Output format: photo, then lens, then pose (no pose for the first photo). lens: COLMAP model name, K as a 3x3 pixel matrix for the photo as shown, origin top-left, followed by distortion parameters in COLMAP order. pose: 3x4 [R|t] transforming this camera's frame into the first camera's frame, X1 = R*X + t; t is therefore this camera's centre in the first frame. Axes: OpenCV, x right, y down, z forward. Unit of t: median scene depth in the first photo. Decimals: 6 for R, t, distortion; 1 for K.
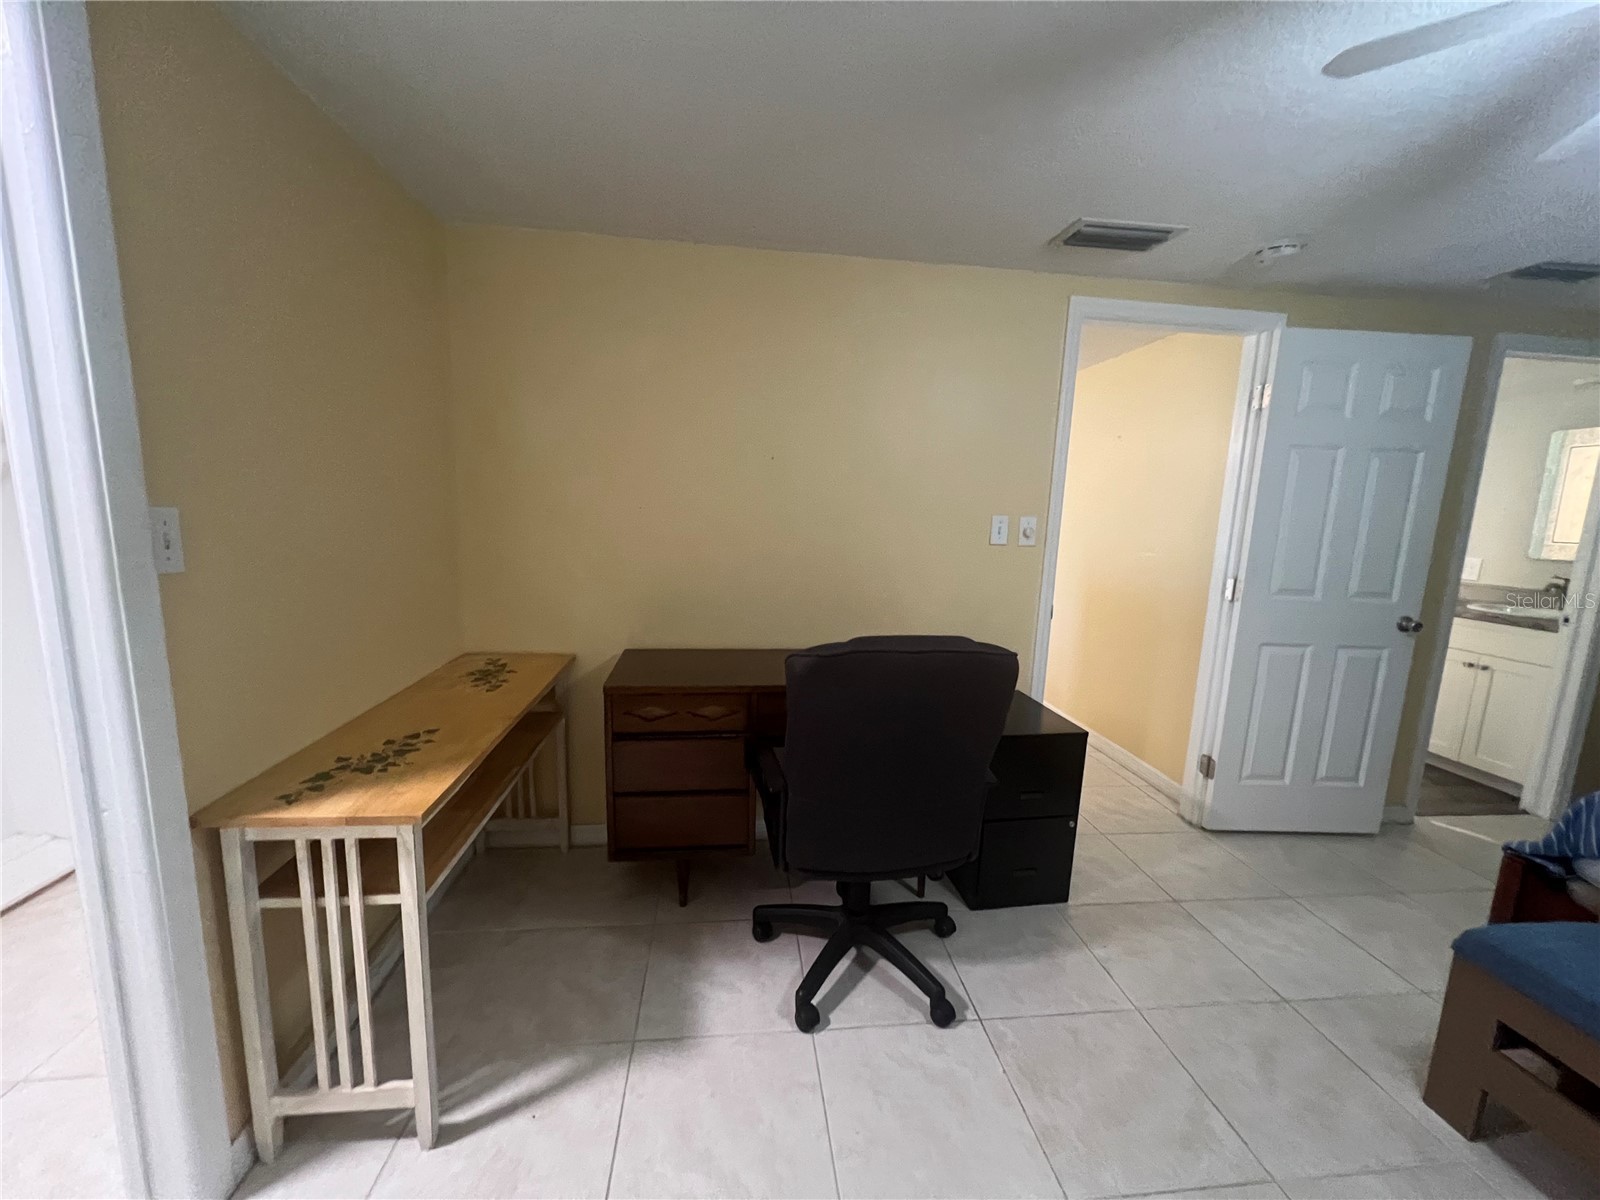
lens RADIAL K [[643.1, 0, 794.7], [0, 643.1, 602.2], [0, 0, 1]] dist [-0.002395, 0.000896]
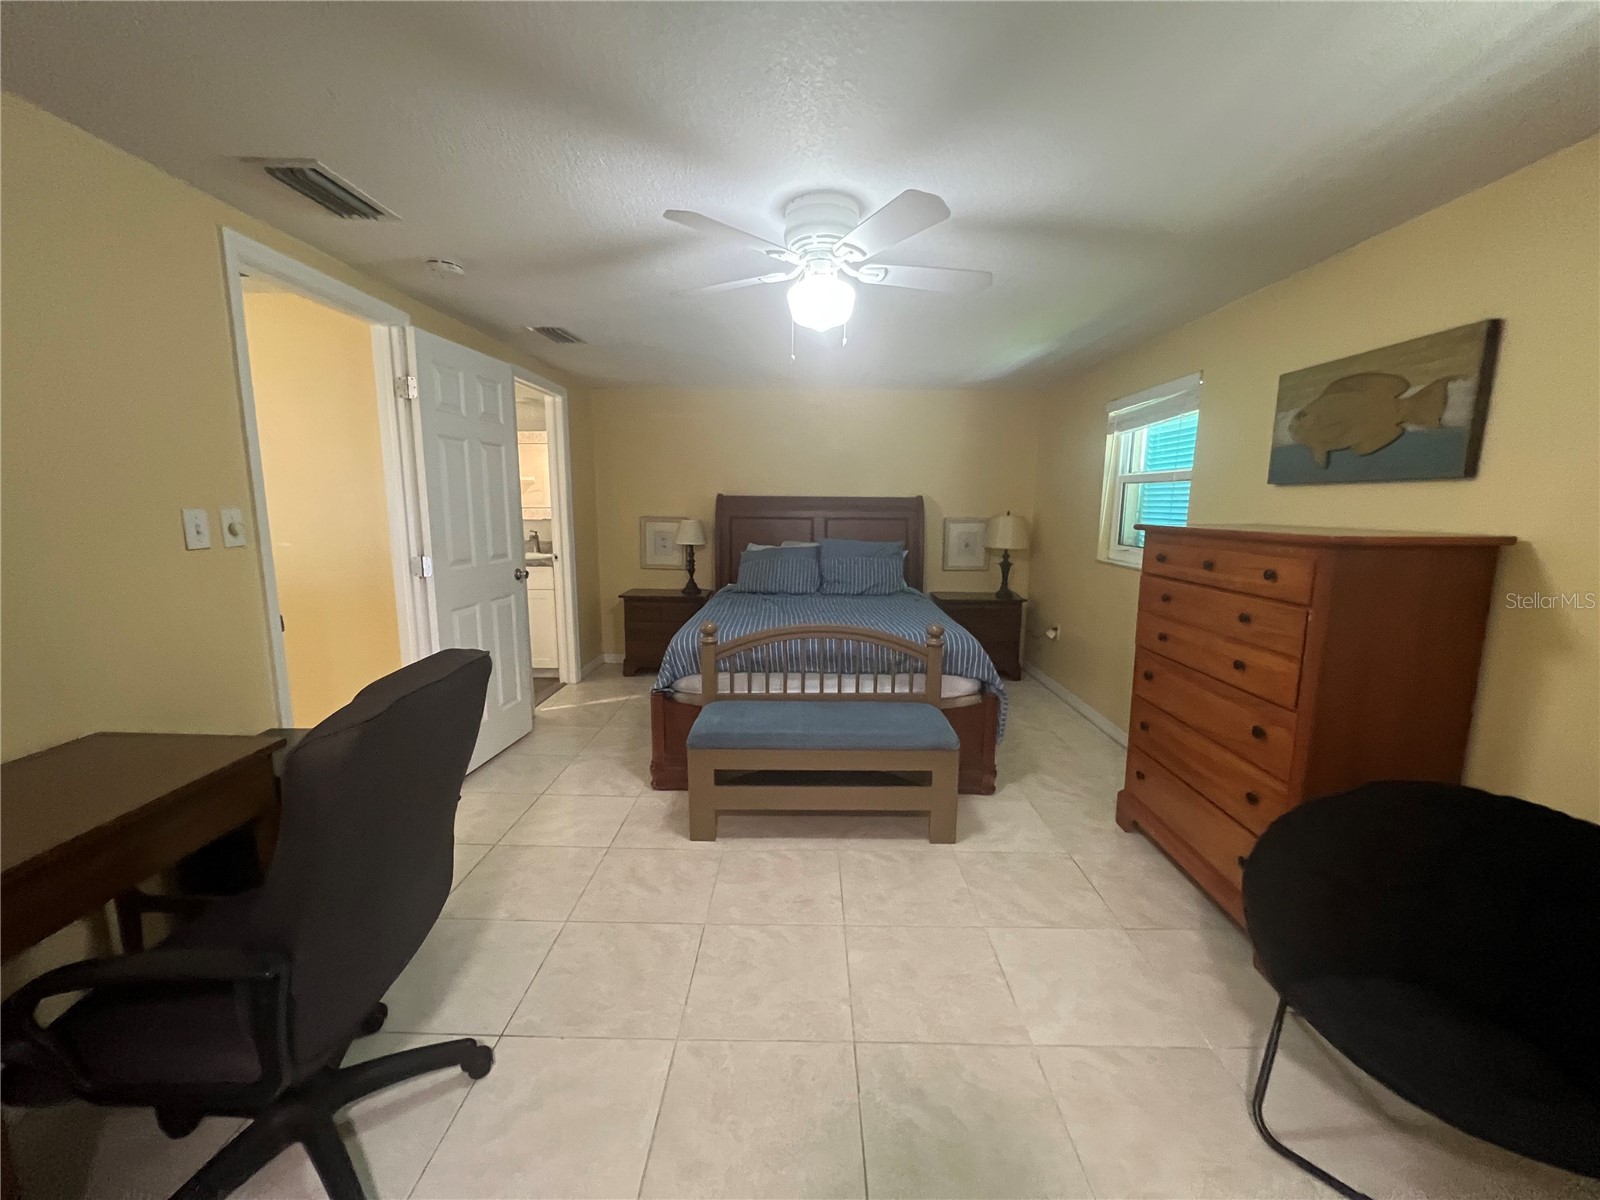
lens RADIAL K [[643.1, 0, 801.4], [0, 643.1, 603.6], [0, 0, 1]] dist [-0.002395, 0.000896]
pose [[0.126710, -0.191717, 0.973237, -0.321009], [0.151264, 0.973404, 0.172056, -0.051441], [-0.980339, 0.125414, 0.152340, 0.232412]]
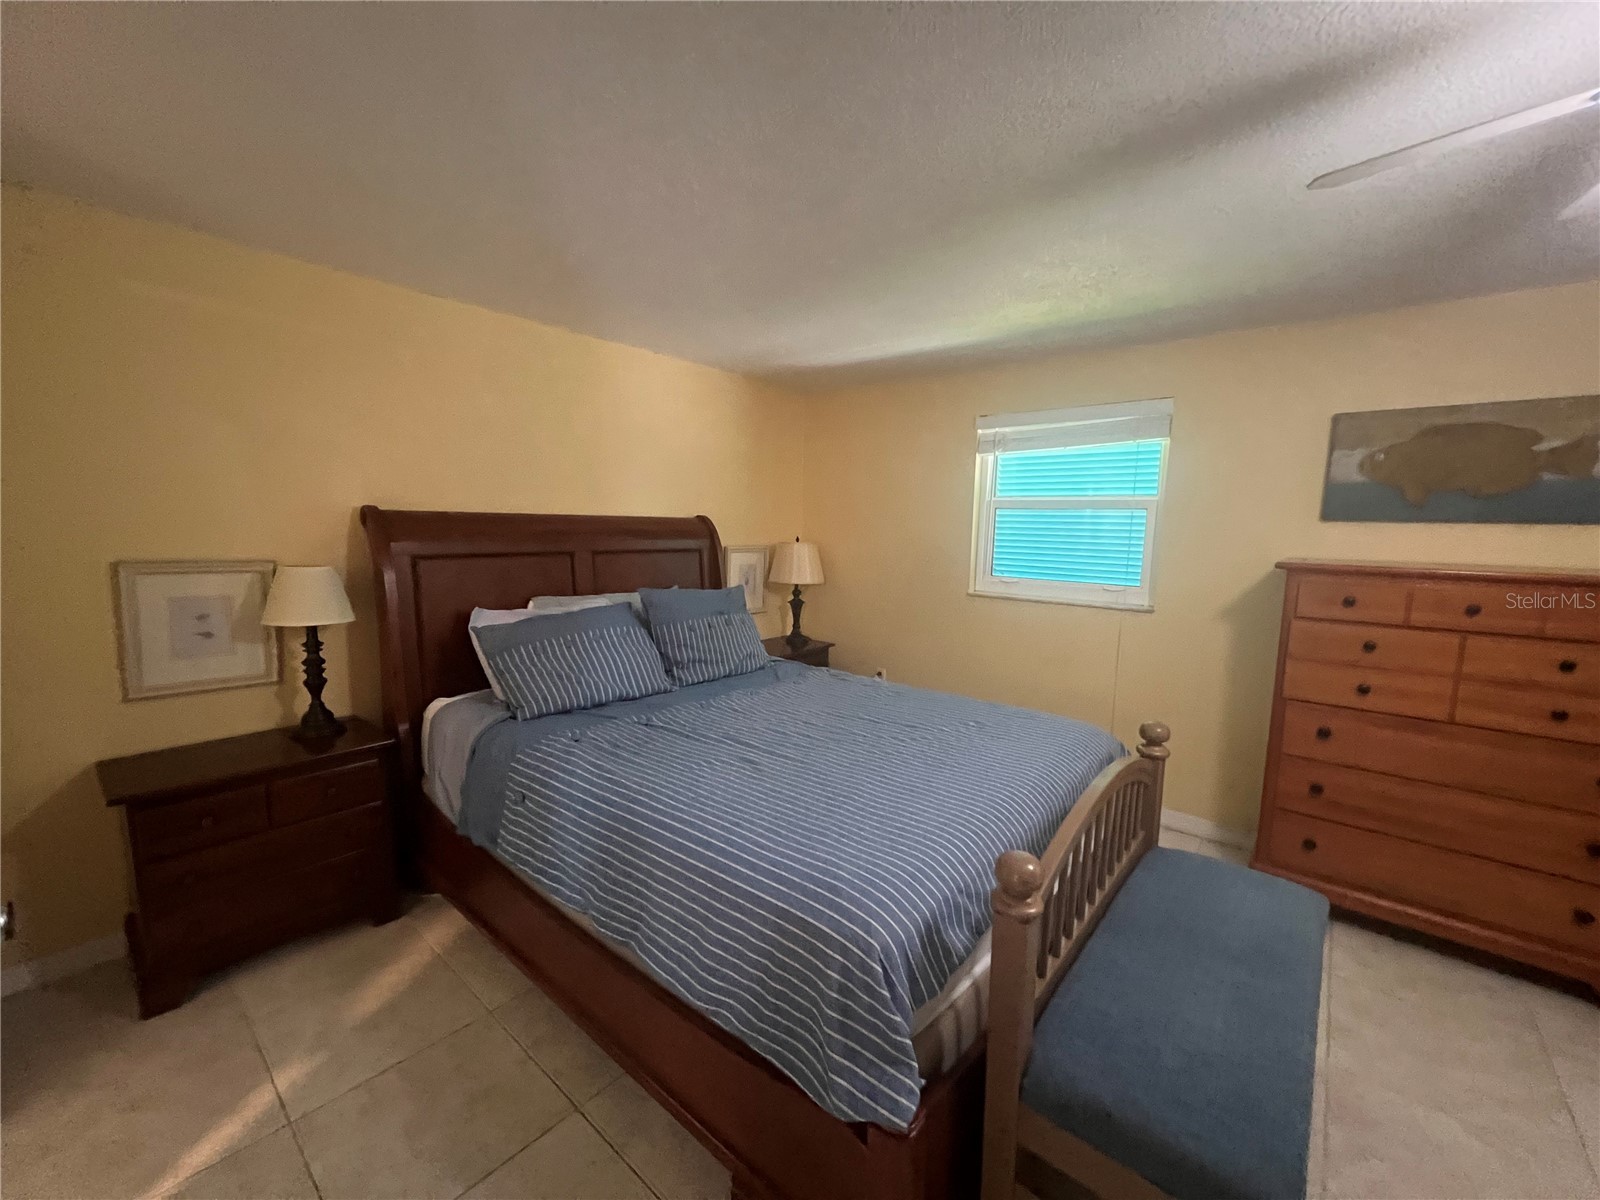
lens RADIAL K [[640.6, 0, 800.2], [0, 640.6, 602.7], [0, 0, 1]] dist [-0.002155, 0.001123]
pose [[-0.680672, -0.142058, 0.718683, 0.596999], [0.069020, 0.964220, 0.255962, -0.140451], [-0.729330, 0.223830, -0.646513, 0.942532]]
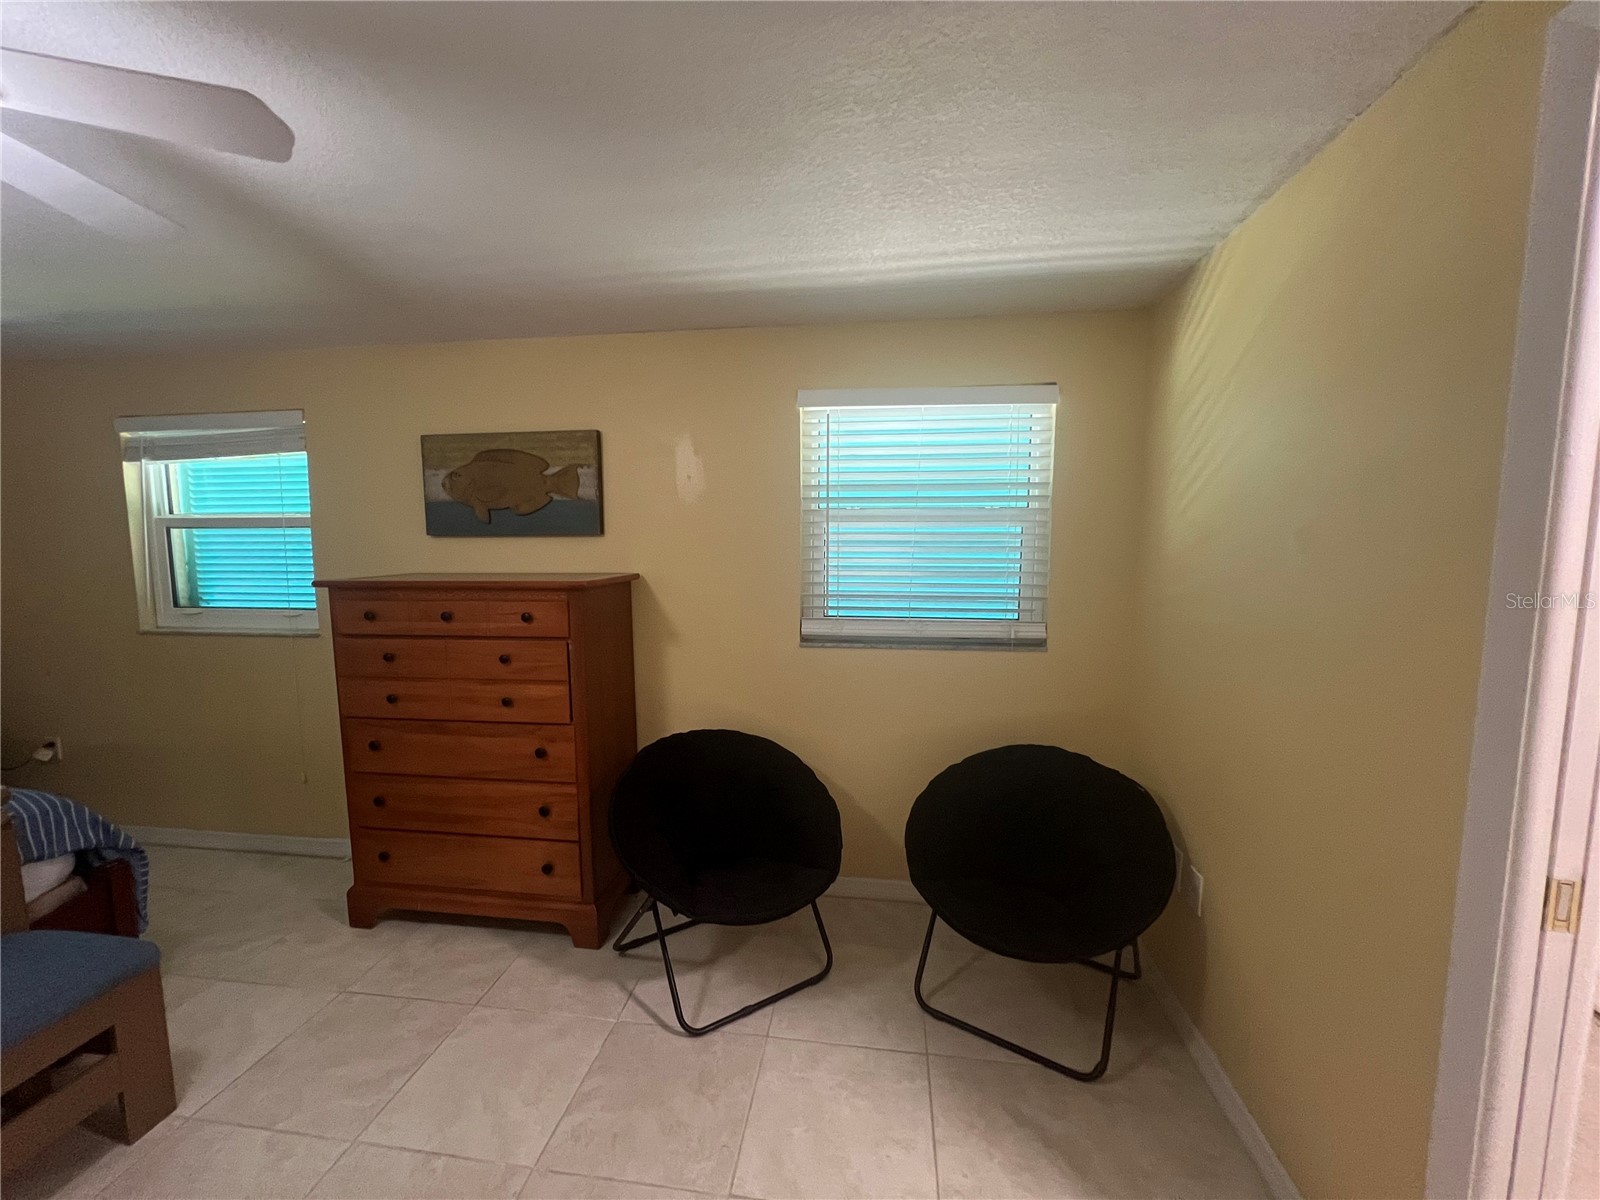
lens RADIAL K [[643.1, 0, 798.7], [0, 643.1, 603.7], [0, 0, 1]] dist [-0.002395, 0.000896]
pose [[-0.967208, -0.058848, 0.247073, -0.085440], [0.006666, 0.966571, 0.256314, -0.110264], [-0.253897, 0.249556, -0.934483, 0.517901]]
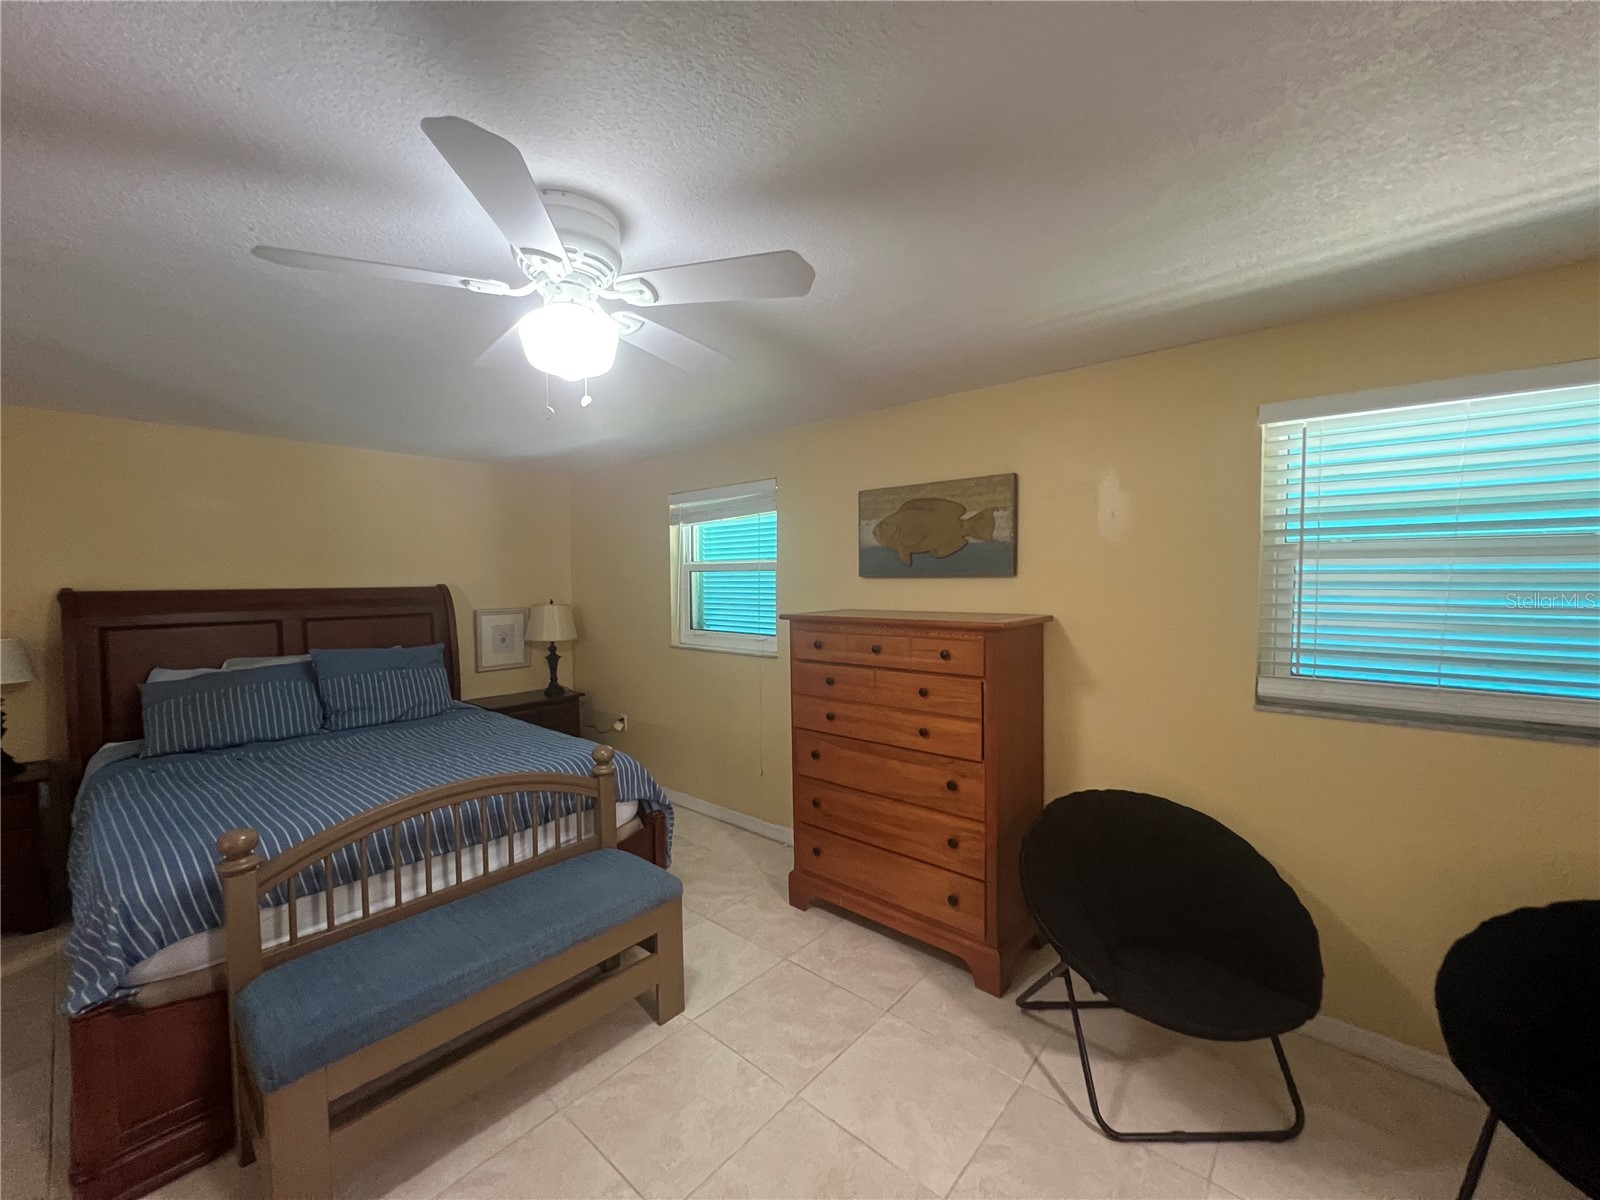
lens RADIAL K [[640.6, 0, 799.5], [0, 640.6, 604.4], [0, 0, 1]] dist [-0.002155, 0.001123]
pose [[-0.671025, -0.063522, 0.738708, -0.050395], [0.097917, 0.980004, 0.173217, -0.122392], [-0.734940, 0.188565, -0.651387, 0.541652]]
